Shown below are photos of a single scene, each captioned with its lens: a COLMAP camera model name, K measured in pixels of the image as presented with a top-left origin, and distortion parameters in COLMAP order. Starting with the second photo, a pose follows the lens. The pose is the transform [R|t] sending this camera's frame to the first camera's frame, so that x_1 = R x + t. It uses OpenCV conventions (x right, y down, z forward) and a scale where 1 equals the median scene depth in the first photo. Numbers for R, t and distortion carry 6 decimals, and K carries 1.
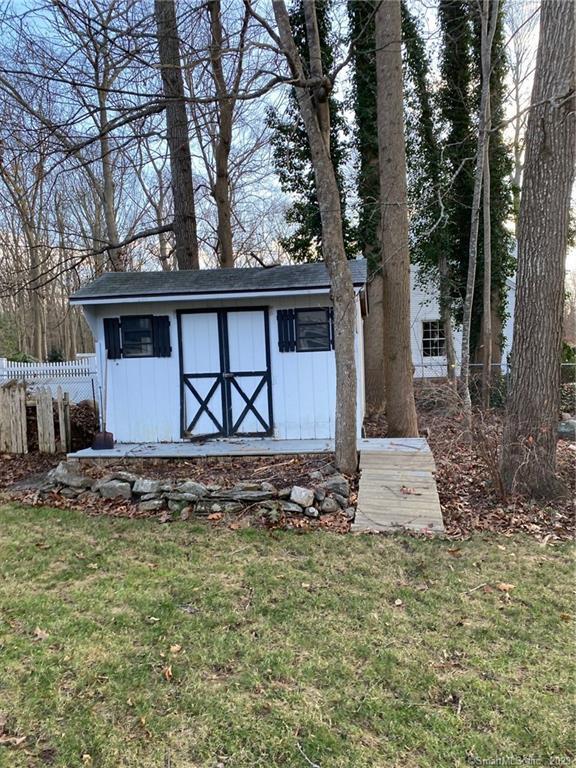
lens RADIAL K [[582.3, 0, 294.6], [0, 582.3, 388.0], [0, 0, 1]] dist [0.026768, -0.015570]
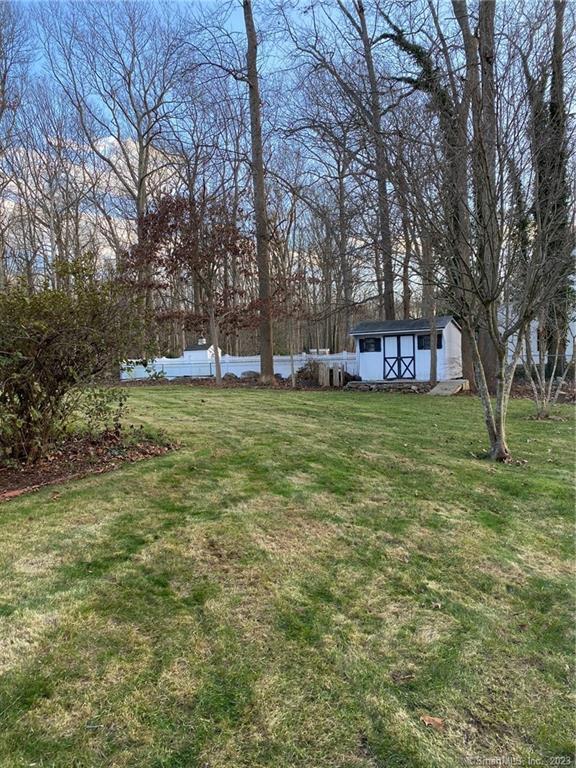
lens RADIAL K [[582.3, 0, 289.9], [0, 582.3, 389.5], [0, 0, 1]] dist [0.026768, -0.015570]
pose [[0.933347, 0.020655, -0.358381, 0.422053], [-0.017757, 0.999778, 0.011375, 0.113887], [0.358536, -0.004253, 0.933506, -1.931145]]
